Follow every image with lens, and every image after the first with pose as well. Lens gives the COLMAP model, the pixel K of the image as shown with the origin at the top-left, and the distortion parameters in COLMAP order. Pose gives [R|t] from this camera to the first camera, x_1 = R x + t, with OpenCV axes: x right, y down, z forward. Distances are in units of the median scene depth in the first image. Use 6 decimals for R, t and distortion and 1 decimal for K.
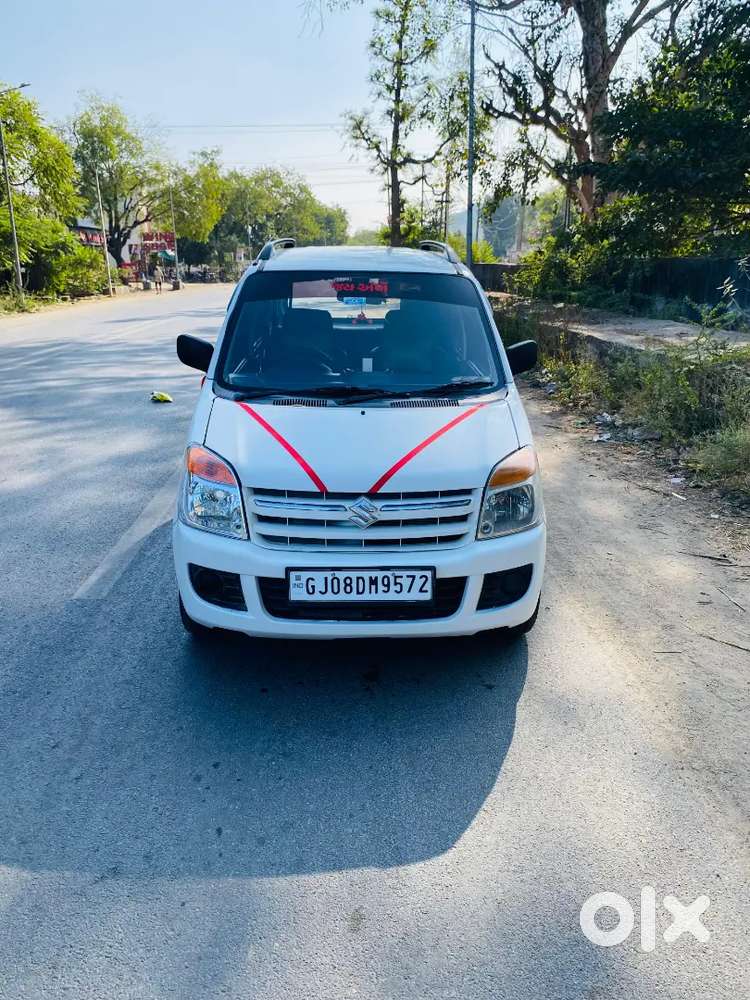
lens RADIAL K [[772.8, 0, 377.6], [0, 772.8, 496.7], [0, 0, 1]] dist [0.046956, -0.047682]
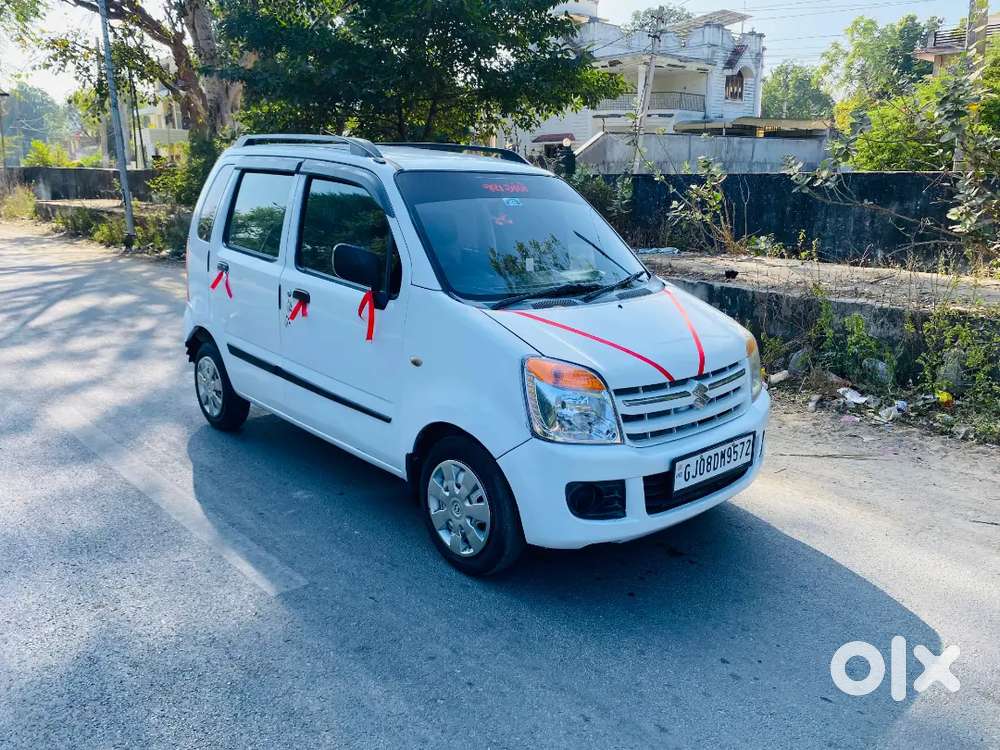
lens RADIAL K [[772.8, 0, 502.5], [0, 772.8, 378.3], [0, 0, 1]] dist [0.046956, -0.047682]
pose [[0.771222, -0.154584, 0.617512, -0.889583], [0.173625, 0.984368, 0.029577, -0.080696], [-0.612430, 0.084405, 0.786006, 0.328124]]
